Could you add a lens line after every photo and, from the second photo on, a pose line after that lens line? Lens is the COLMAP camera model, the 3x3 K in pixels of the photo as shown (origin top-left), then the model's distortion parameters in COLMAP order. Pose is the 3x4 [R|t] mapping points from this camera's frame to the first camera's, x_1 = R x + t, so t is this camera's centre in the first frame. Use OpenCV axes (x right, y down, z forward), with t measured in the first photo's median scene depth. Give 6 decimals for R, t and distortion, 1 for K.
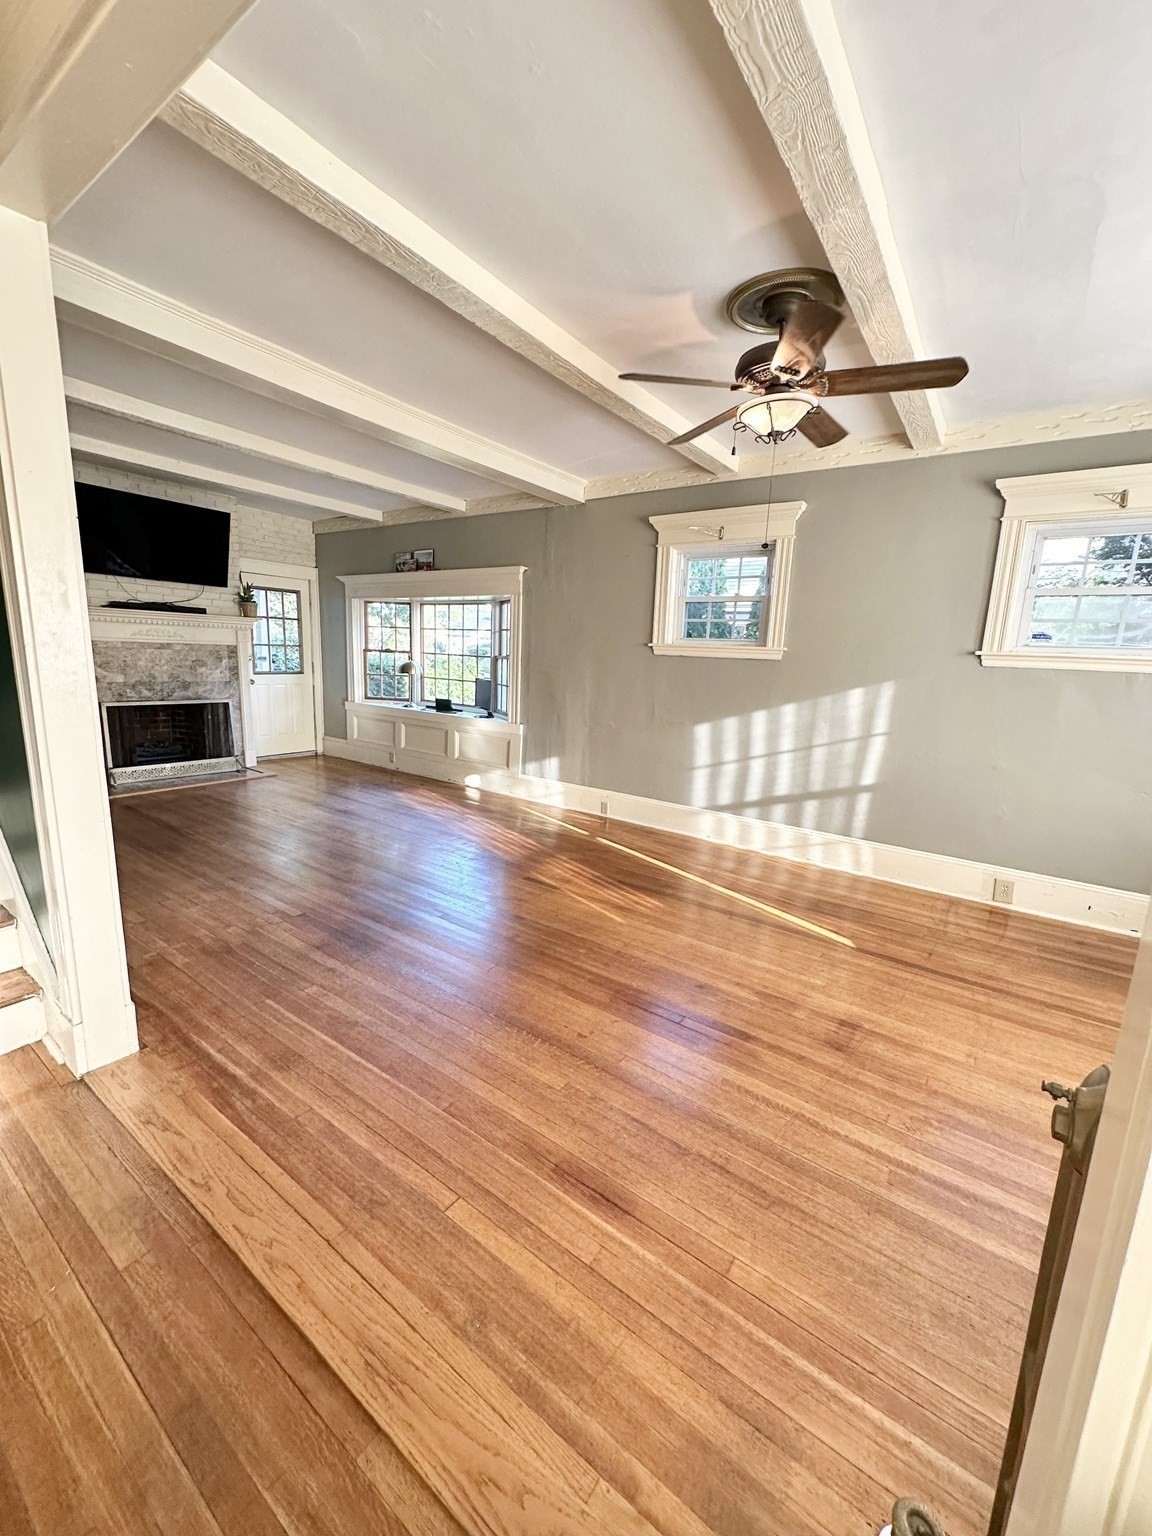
lens RADIAL K [[615.1, 0, 574.5], [0, 615.1, 767.0], [0, 0, 1]] dist [-0.000356, -0.000070]
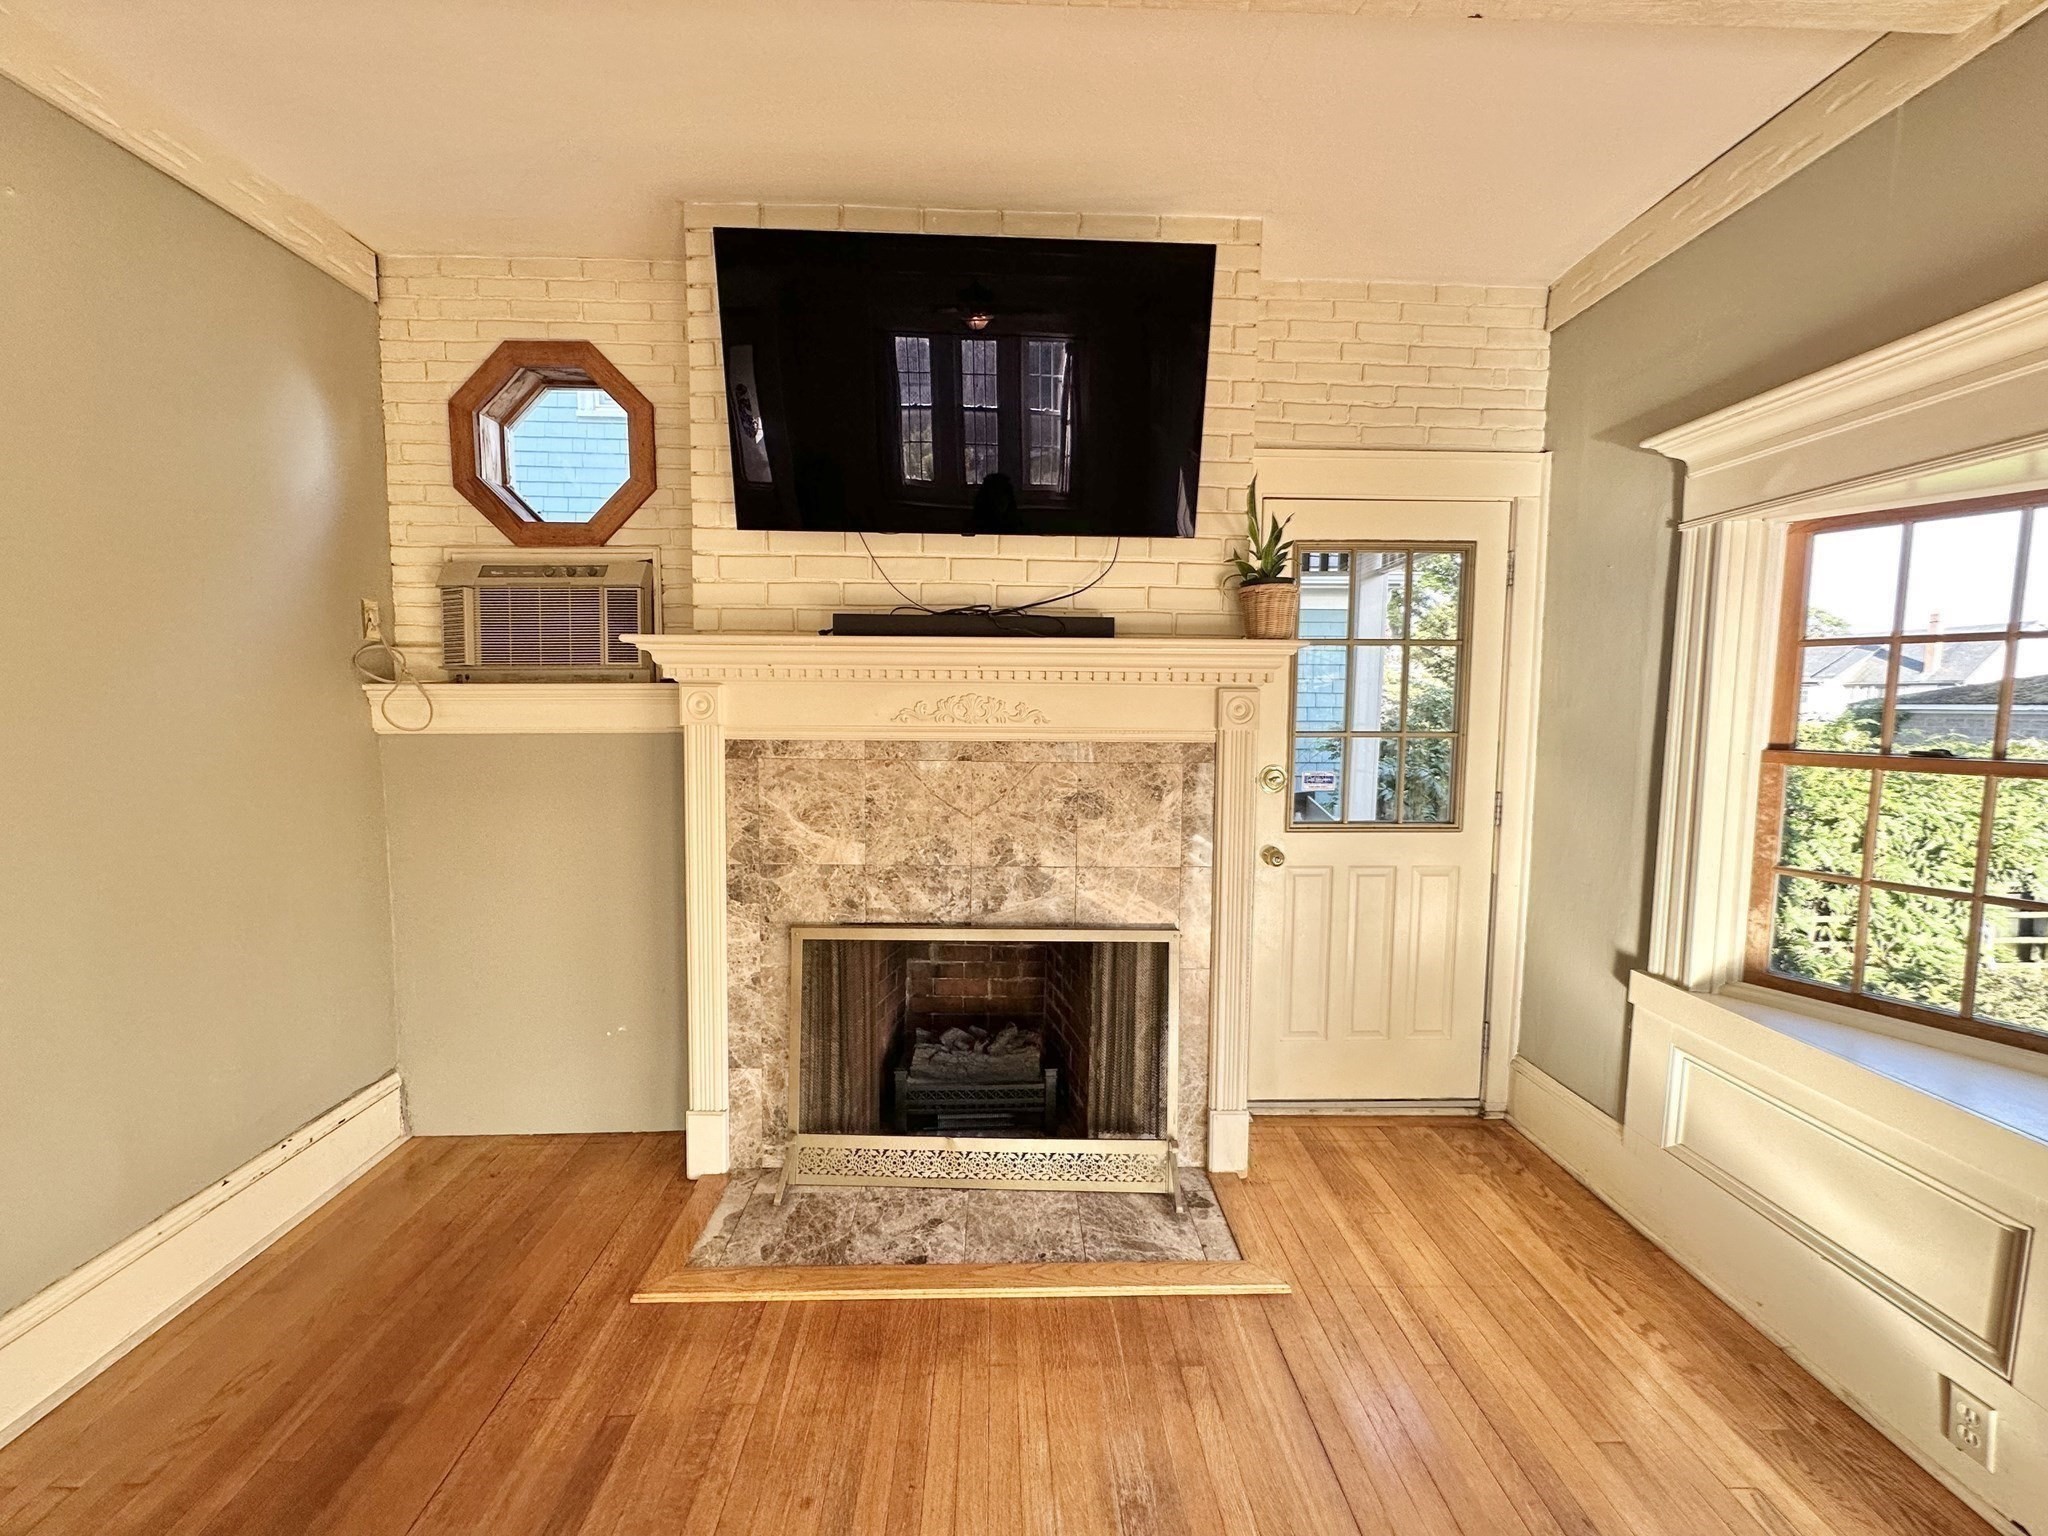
lens RADIAL K [[820.1, 0, 1024.7], [0, 820.1, 767.3], [0, 0, 1]] dist [-0.000356, -0.000070]
pose [[0.605635, 0.032296, -0.795087, -0.316879], [-0.129560, 0.989845, -0.058482, -0.159506], [0.785124, 0.138430, 0.603669, 0.735384]]
